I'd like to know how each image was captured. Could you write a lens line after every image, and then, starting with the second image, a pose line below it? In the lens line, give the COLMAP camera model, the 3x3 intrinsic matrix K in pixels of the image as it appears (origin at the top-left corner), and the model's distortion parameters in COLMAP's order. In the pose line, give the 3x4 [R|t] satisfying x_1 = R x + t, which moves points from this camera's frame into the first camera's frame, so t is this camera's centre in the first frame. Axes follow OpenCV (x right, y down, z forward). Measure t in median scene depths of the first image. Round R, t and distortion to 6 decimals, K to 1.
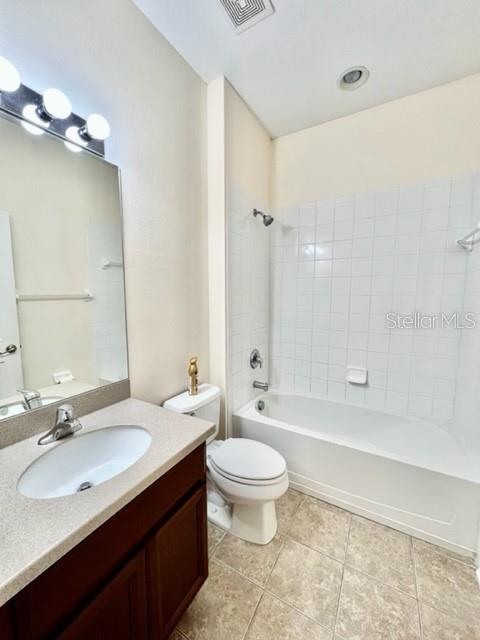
lens RADIAL K [[255.7, 0, 239.0], [0, 255.7, 320.0], [0, 0, 1]] dist [-0.002753, 0.001193]
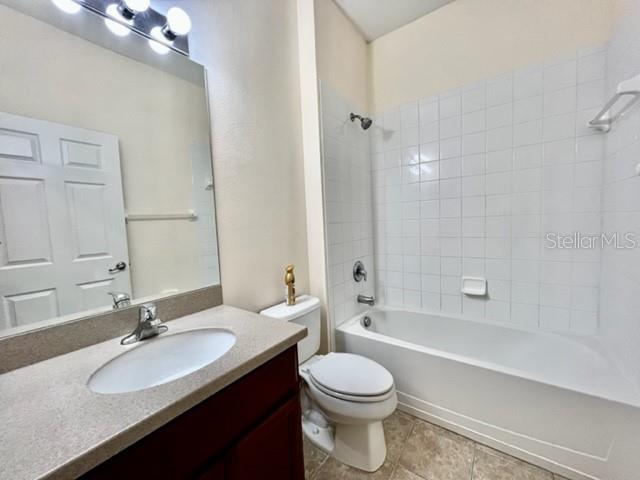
lens RADIAL K [[255.7, 0, 321.0], [0, 255.7, 239.6], [0, 0, 1]] dist [-0.002753, 0.001193]
pose [[0.993554, -0.036084, -0.107466, 0.042909], [0.032532, 0.998871, -0.034622, 0.089402], [0.108594, 0.030903, 0.993606, 0.069752]]
